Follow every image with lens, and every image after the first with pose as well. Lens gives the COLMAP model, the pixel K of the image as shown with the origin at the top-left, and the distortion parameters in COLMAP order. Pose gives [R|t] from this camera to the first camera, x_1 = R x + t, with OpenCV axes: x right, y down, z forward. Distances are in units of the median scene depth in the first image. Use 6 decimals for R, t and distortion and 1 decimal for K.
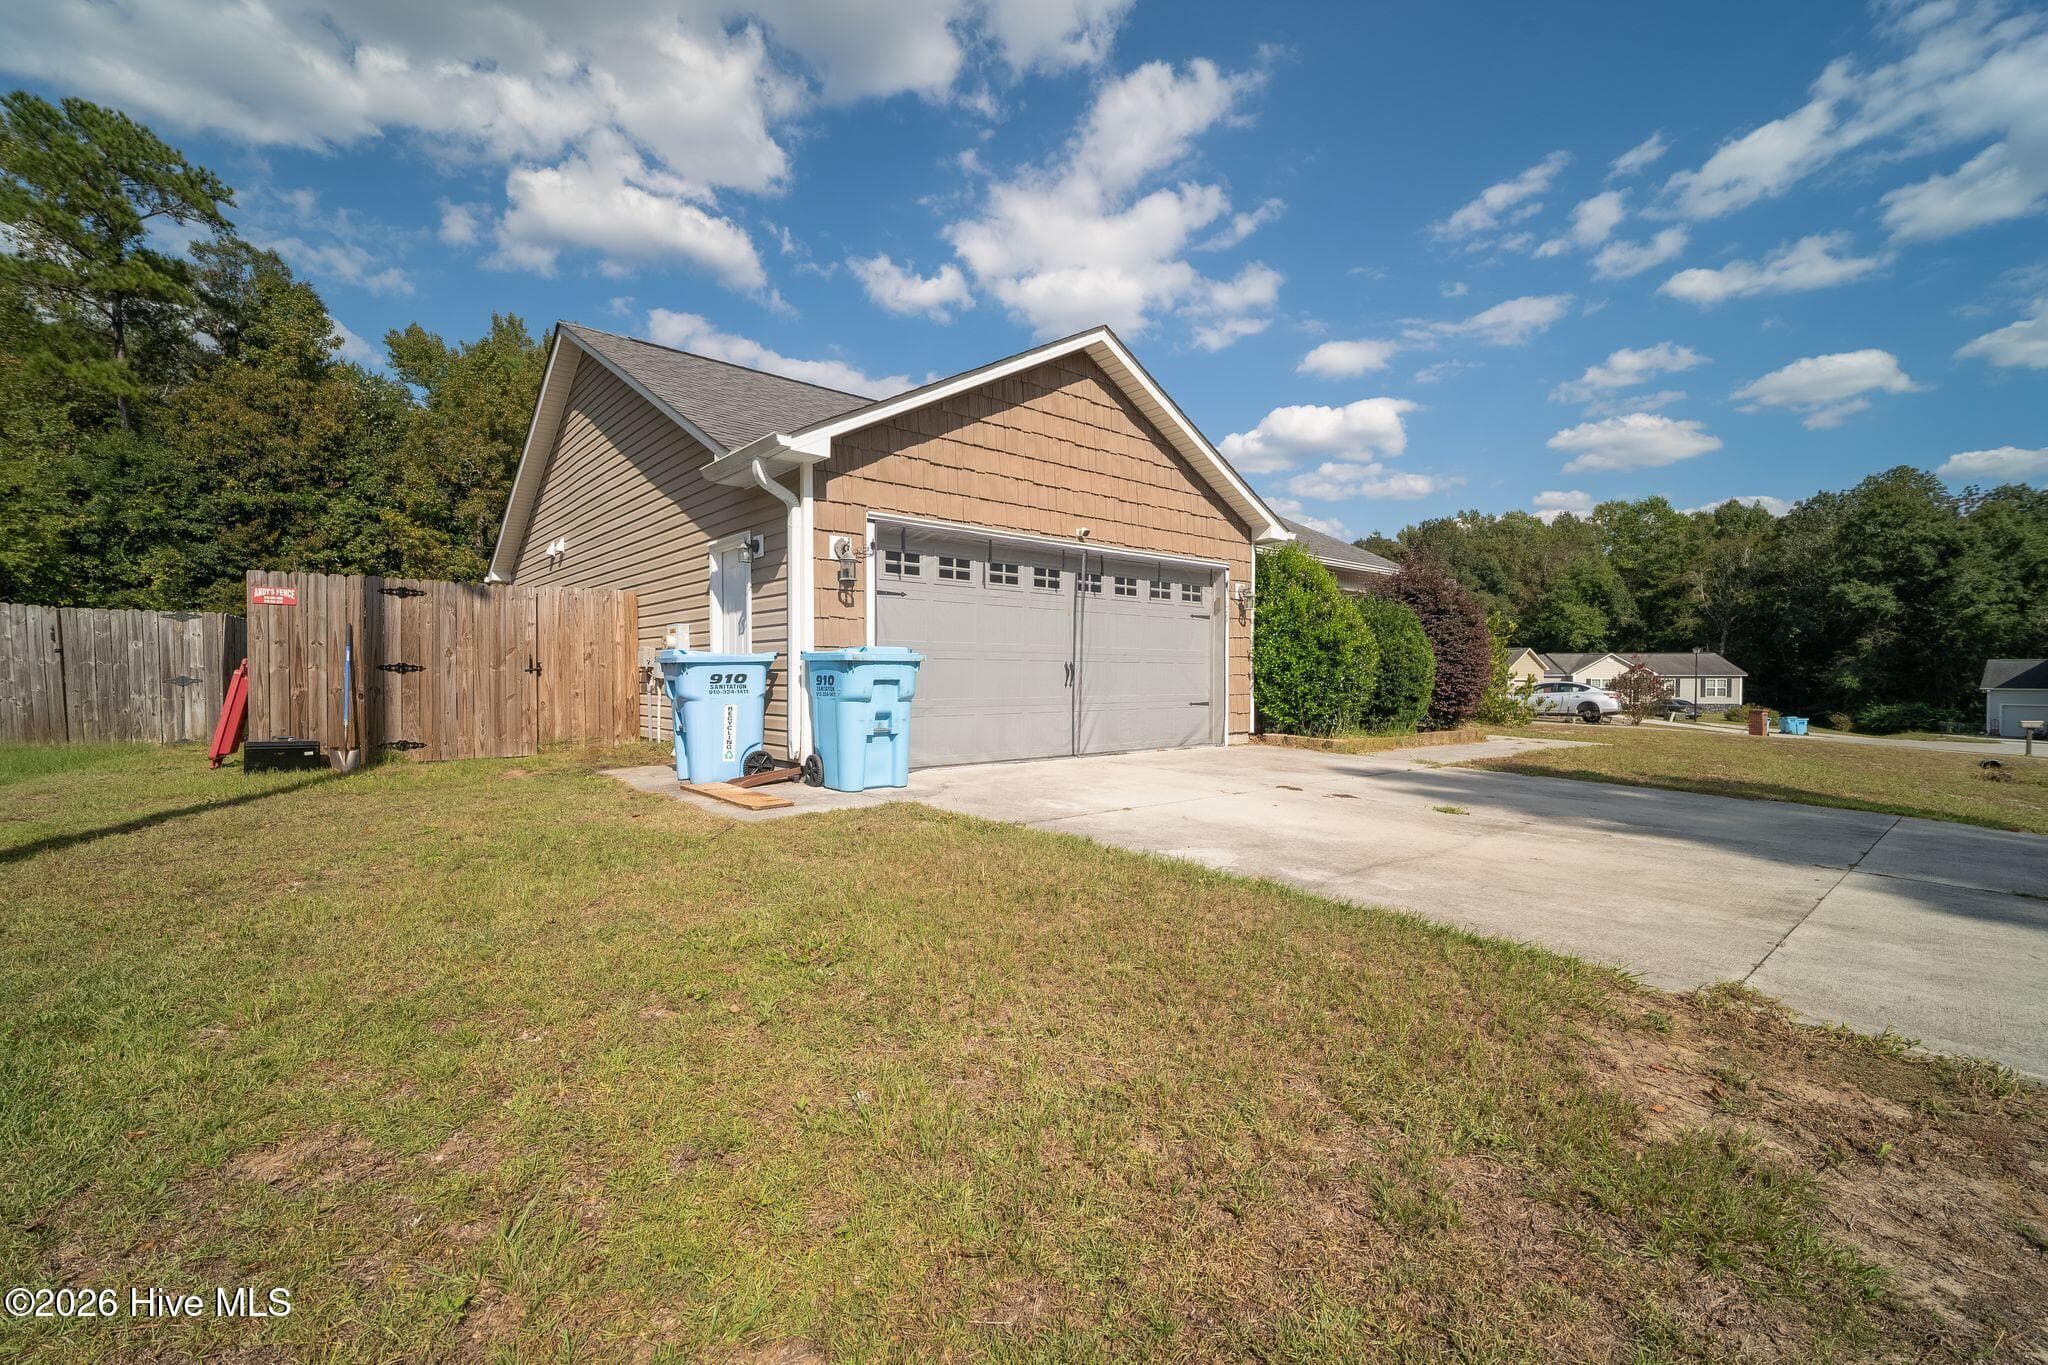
lens RADIAL K [[850.0, 0, 1010.9], [0, 850.0, 681.9], [0, 0, 1]] dist [0.015609, 0.000443]
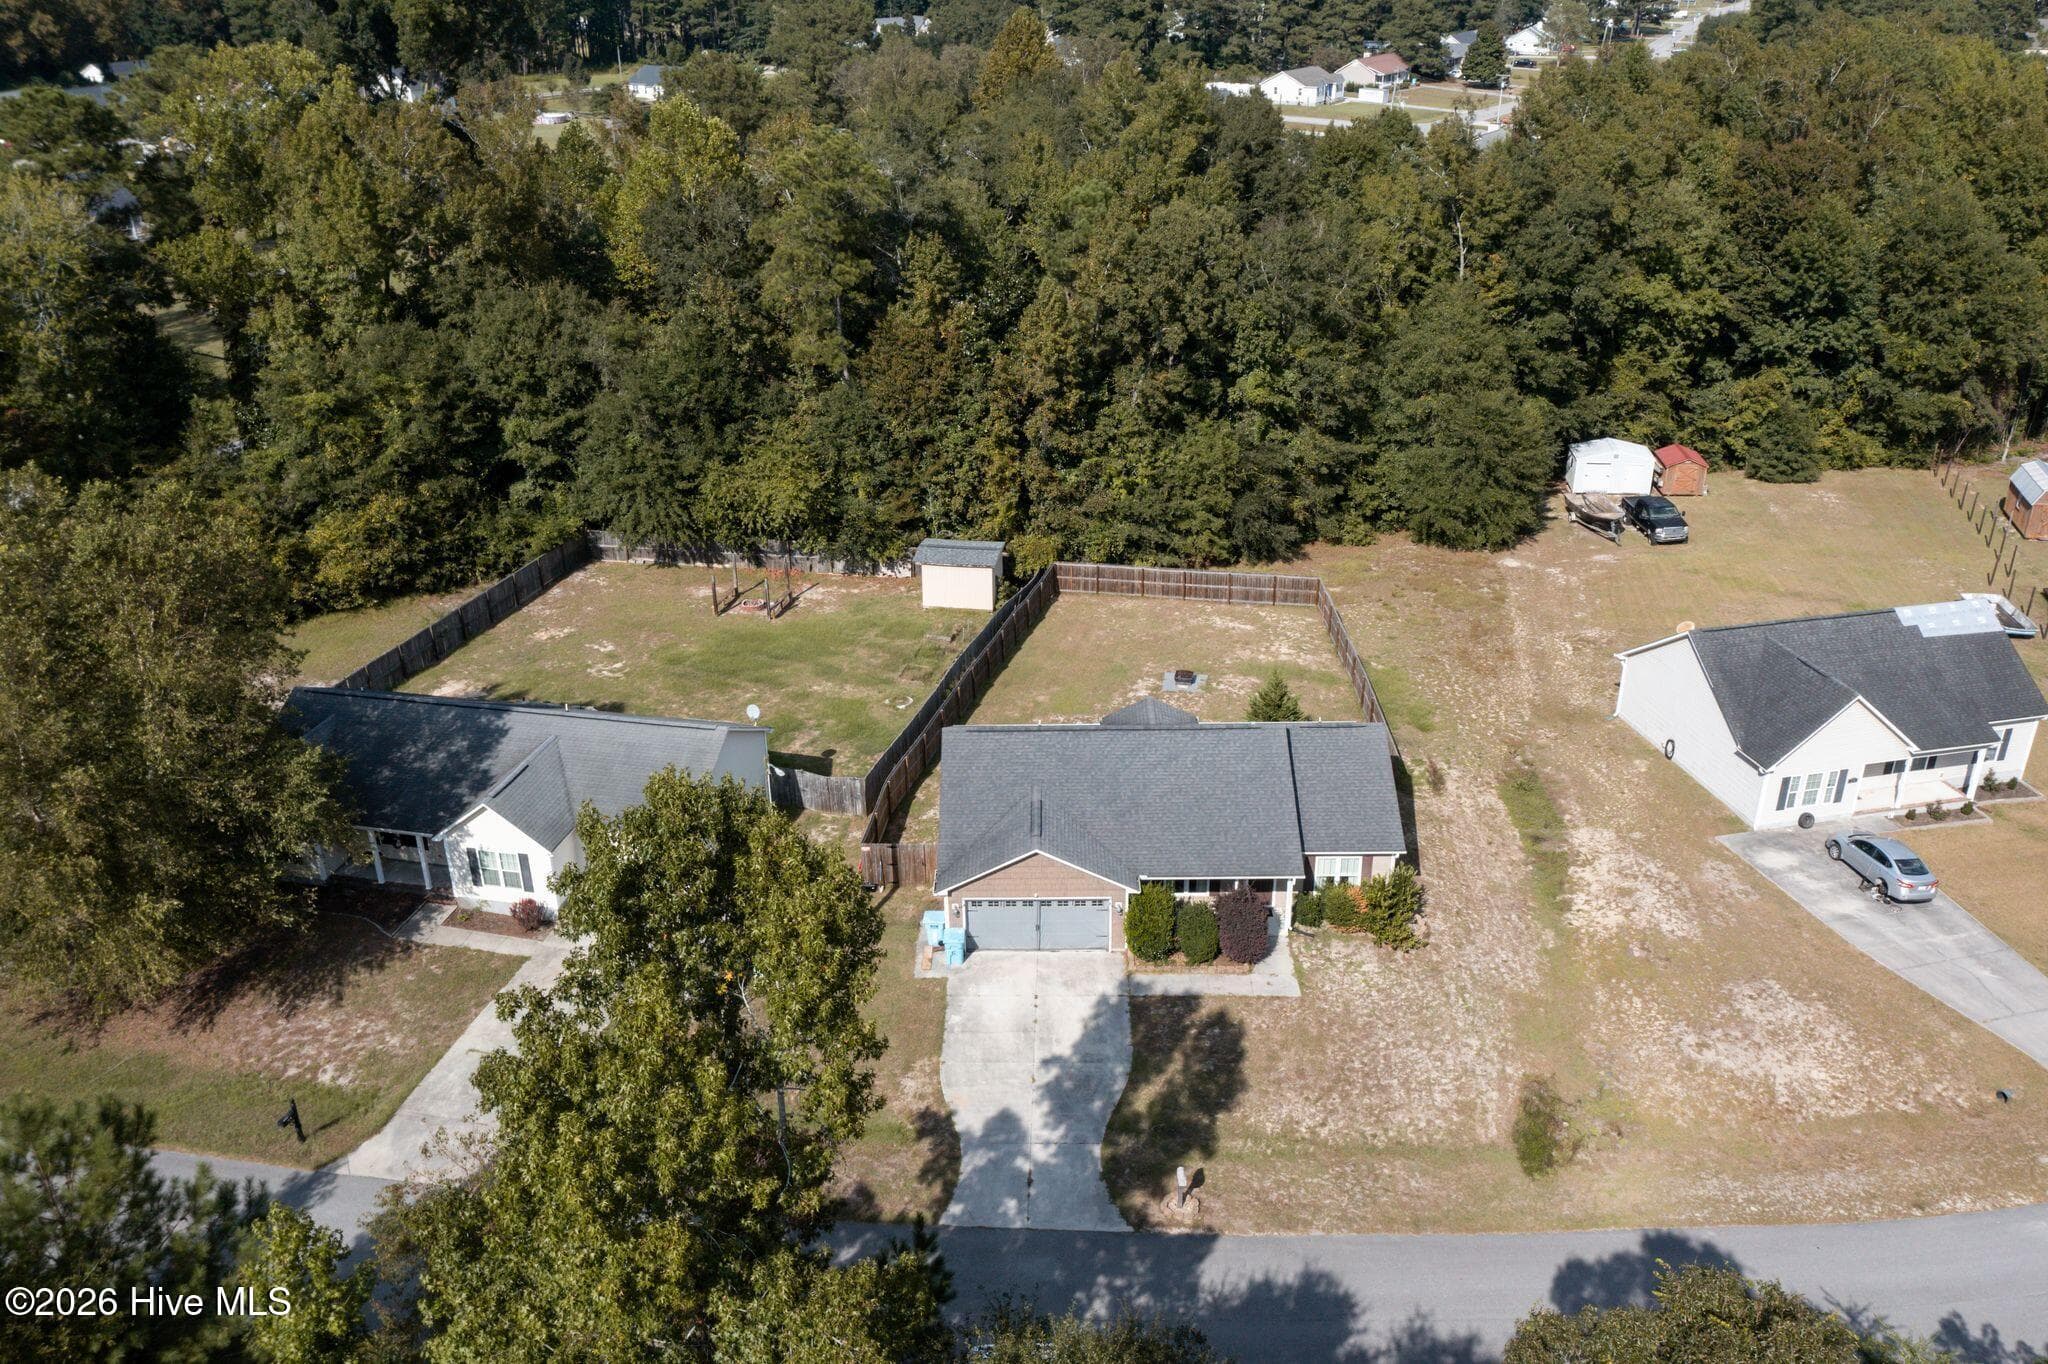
lens RADIAL K [[1620.1, 0, 1024.0], [0, 1620.1, 682.0], [0, 0, 1]] dist [-0.003610, 0.000971]
pose [[0.755216, 0.273796, -0.595554, 0.420495], [0.009631, 0.903850, 0.427742, -0.426262], [0.655405, -0.328773, 0.679965, -0.357592]]
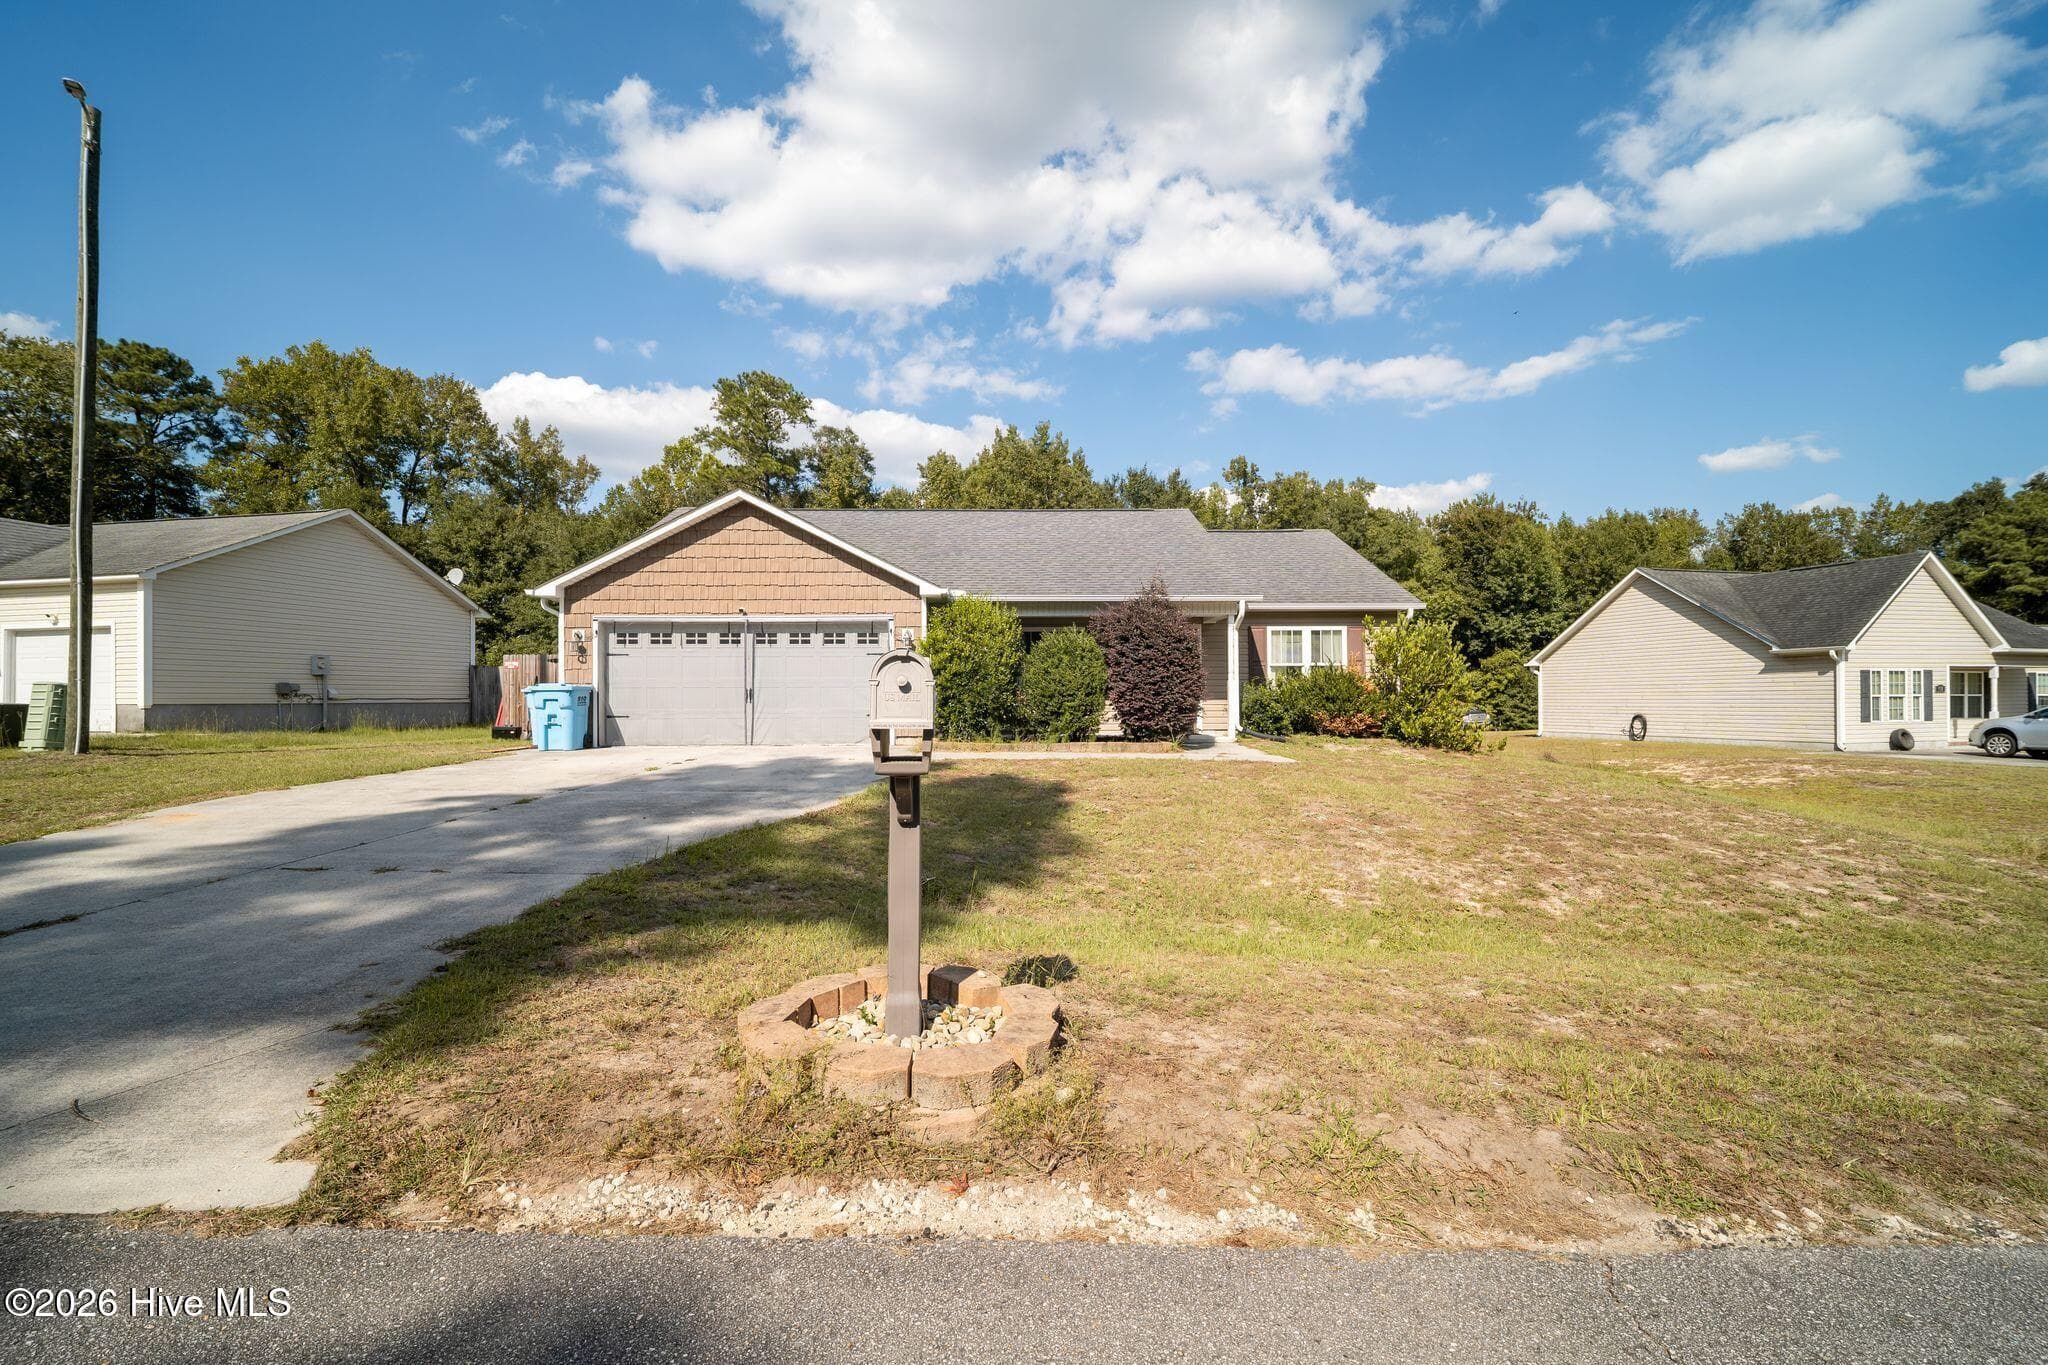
lens RADIAL K [[850.5, 0, 1024.9], [0, 850.5, 692.1], [0, 0, 1]] dist [0.028014, -0.019819]
pose [[0.780608, -0.011545, -0.624915, 0.183755], [0.001040, 0.999852, -0.017172, 0.001705], [0.625021, 0.012755, 0.780504, 0.005018]]
